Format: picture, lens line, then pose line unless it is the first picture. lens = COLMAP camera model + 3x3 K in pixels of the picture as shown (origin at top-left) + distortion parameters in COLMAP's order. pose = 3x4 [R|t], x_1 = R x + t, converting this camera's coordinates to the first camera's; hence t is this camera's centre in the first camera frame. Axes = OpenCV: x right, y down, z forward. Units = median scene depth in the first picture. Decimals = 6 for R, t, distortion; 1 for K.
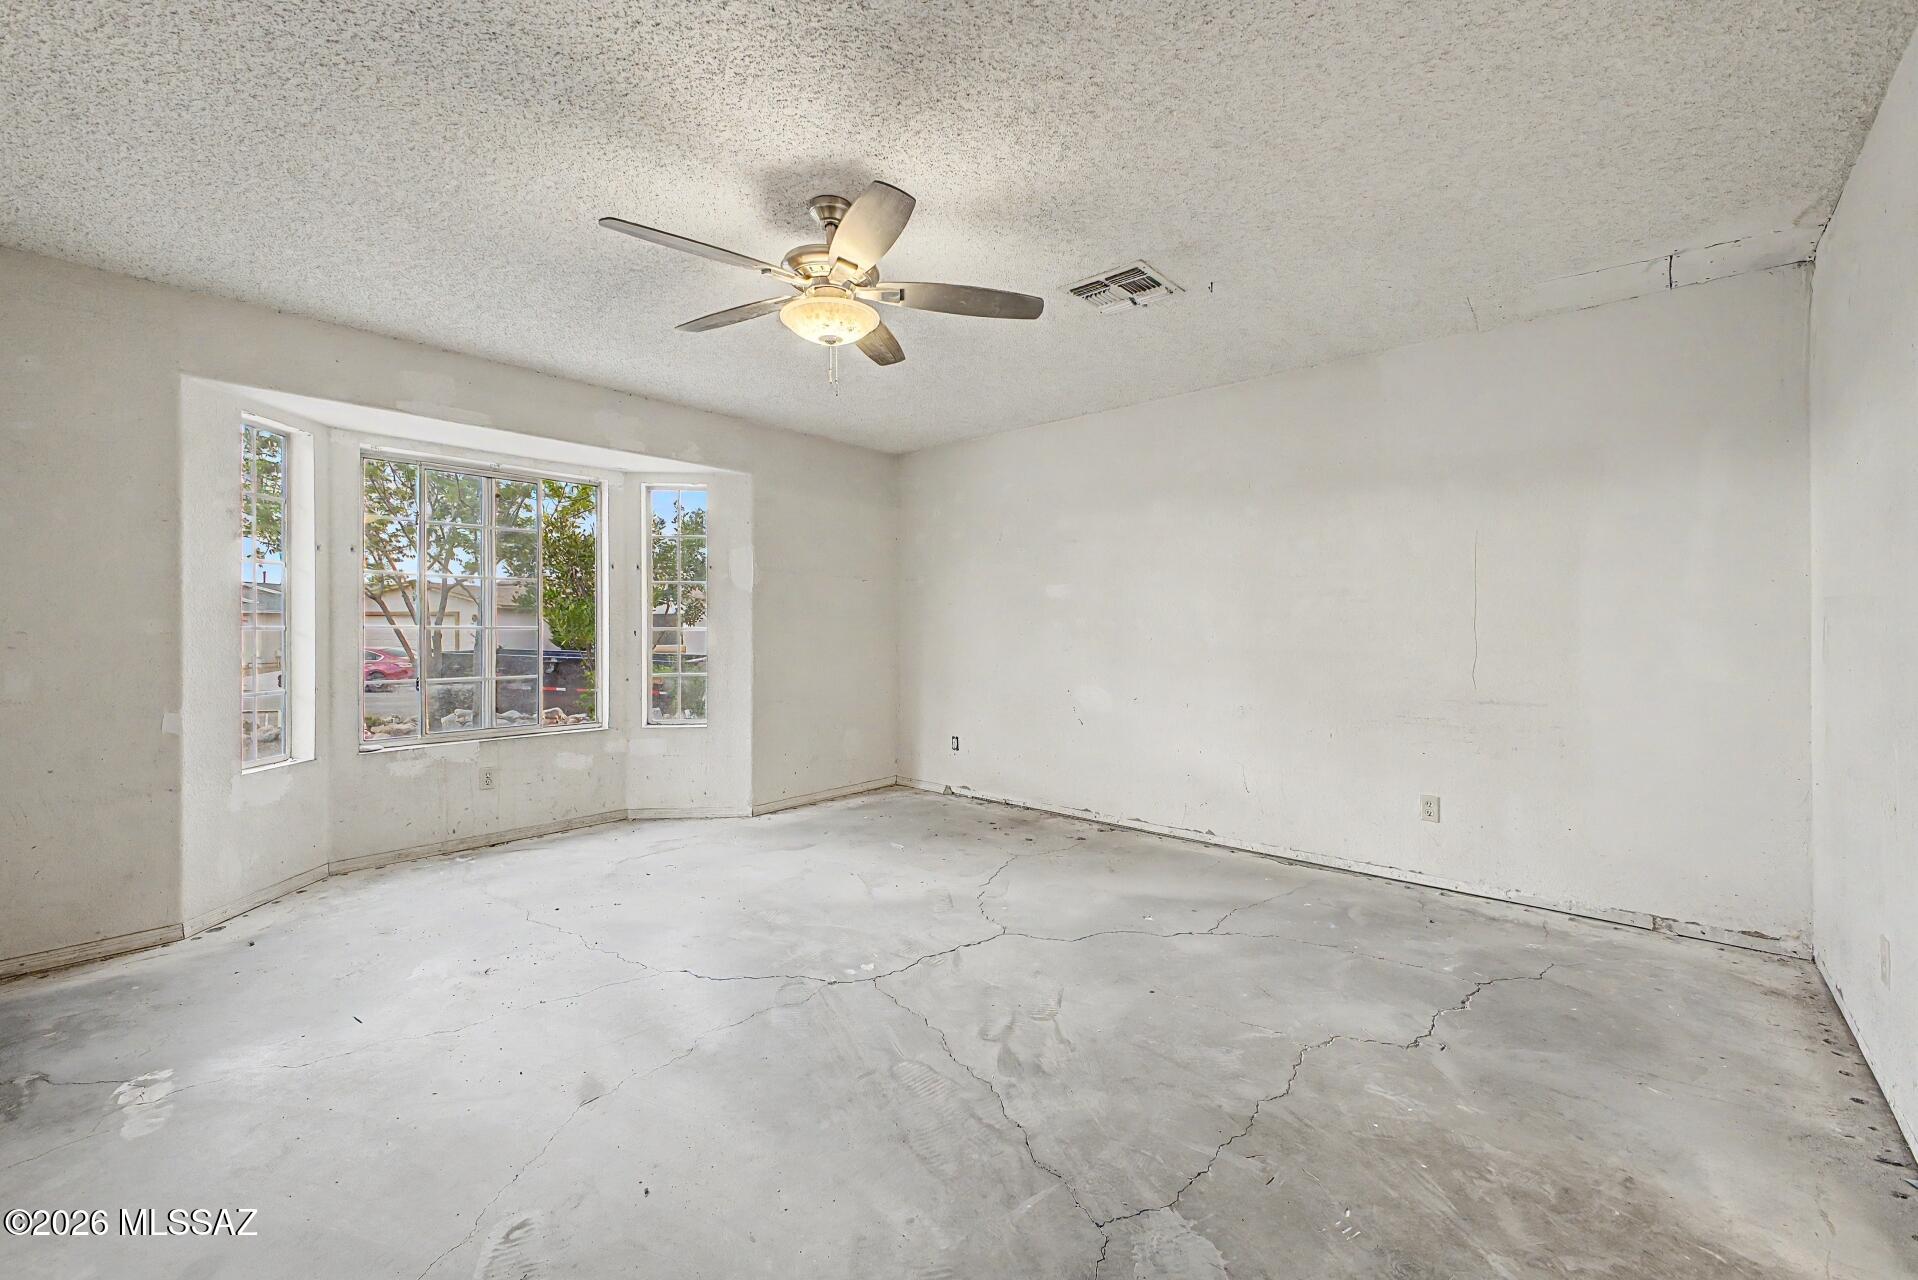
lens RADIAL K [[776.4, 0, 959.2], [0, 776.4, 634.2], [0, 0, 1]] dist [0.002890, 0.000320]
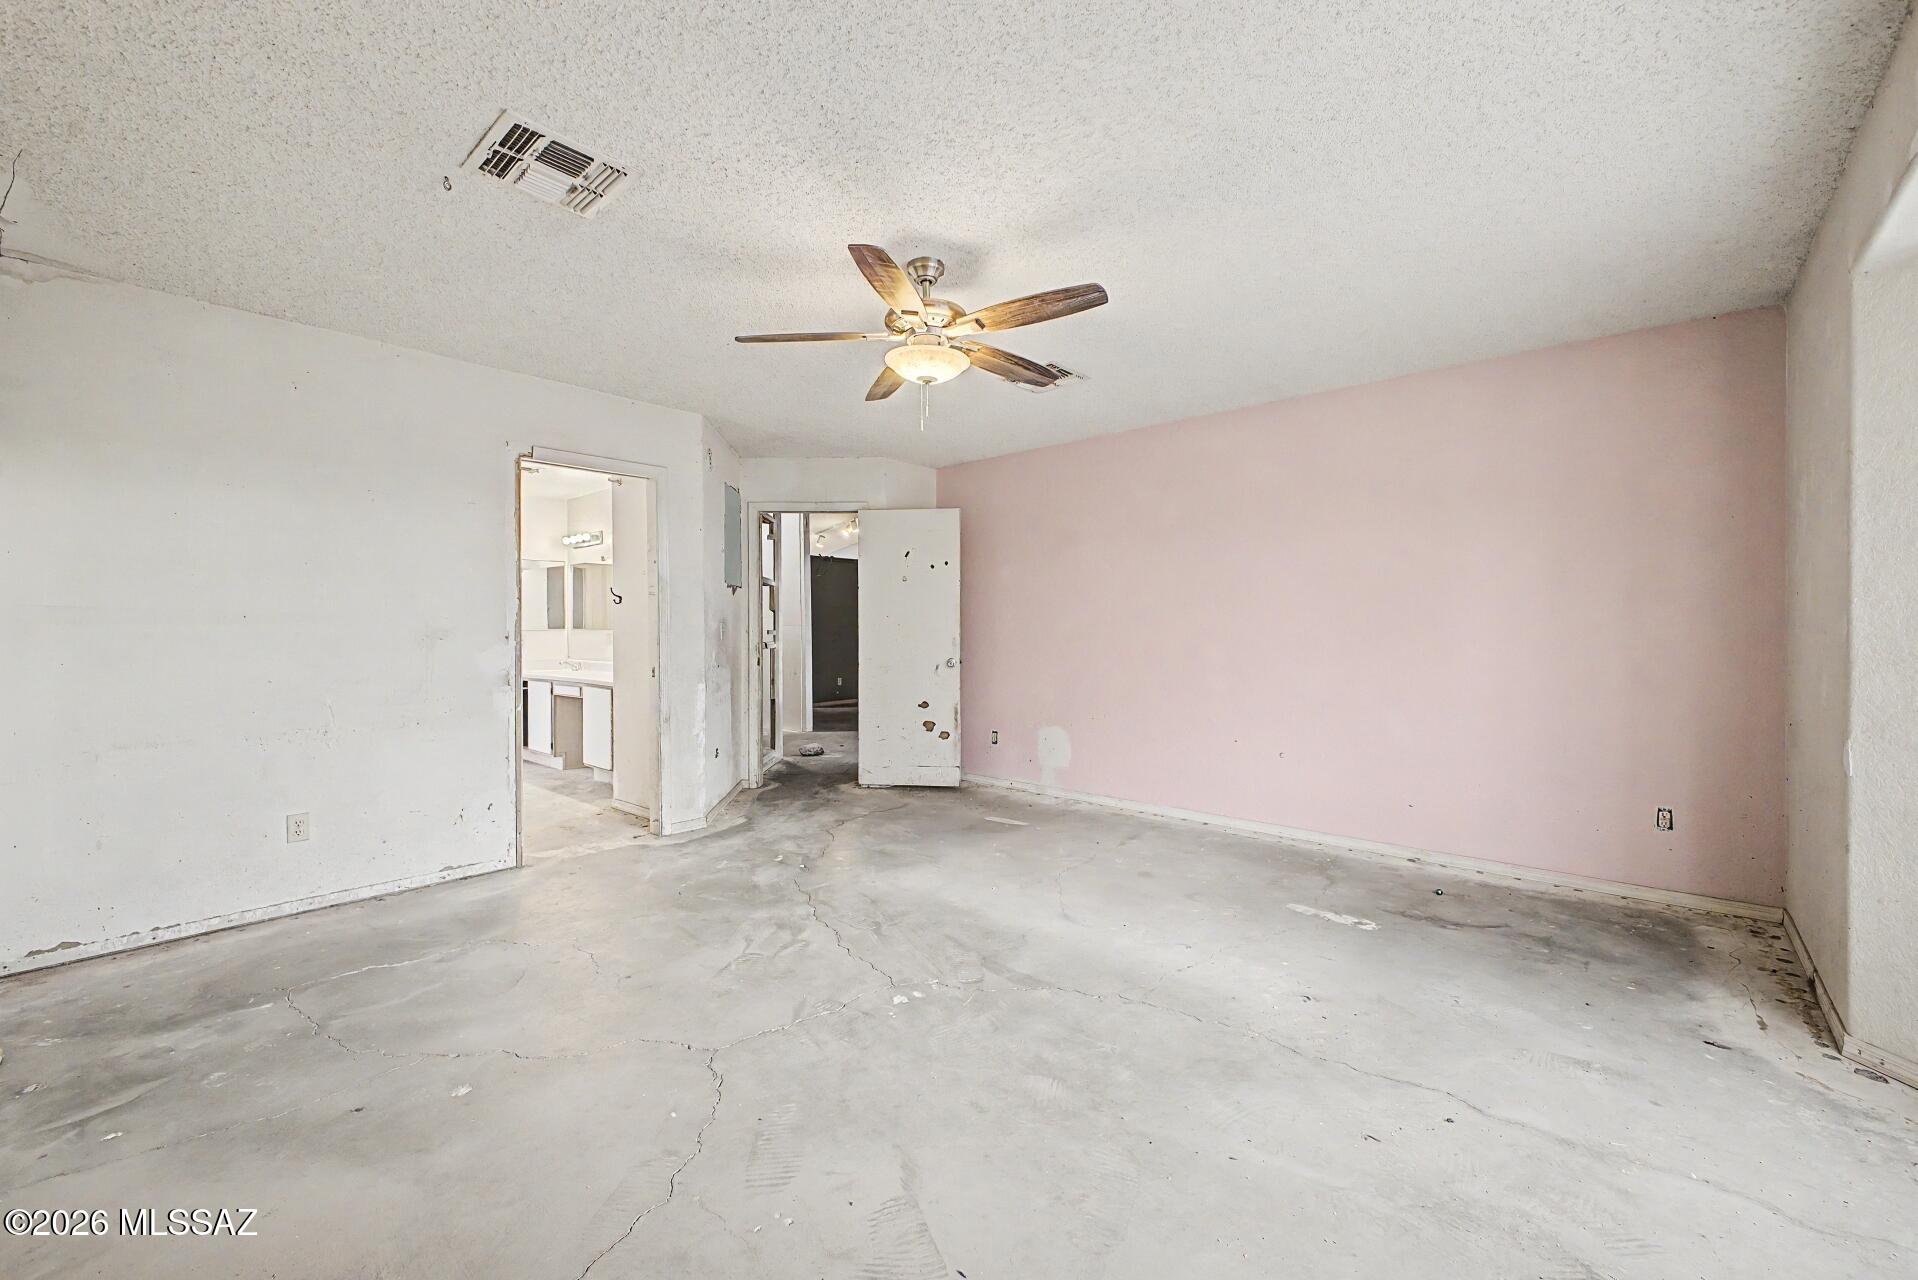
lens RADIAL K [[776.4, 0, 959.8], [0, 776.4, 638.3], [0, 0, 1]] dist [0.002890, 0.000320]
pose [[-0.999985, 0.003608, 0.004033, -0.229332], [0.003684, 0.999811, 0.019110, -0.019503], [-0.003964, 0.019125, -0.999809, 2.266474]]
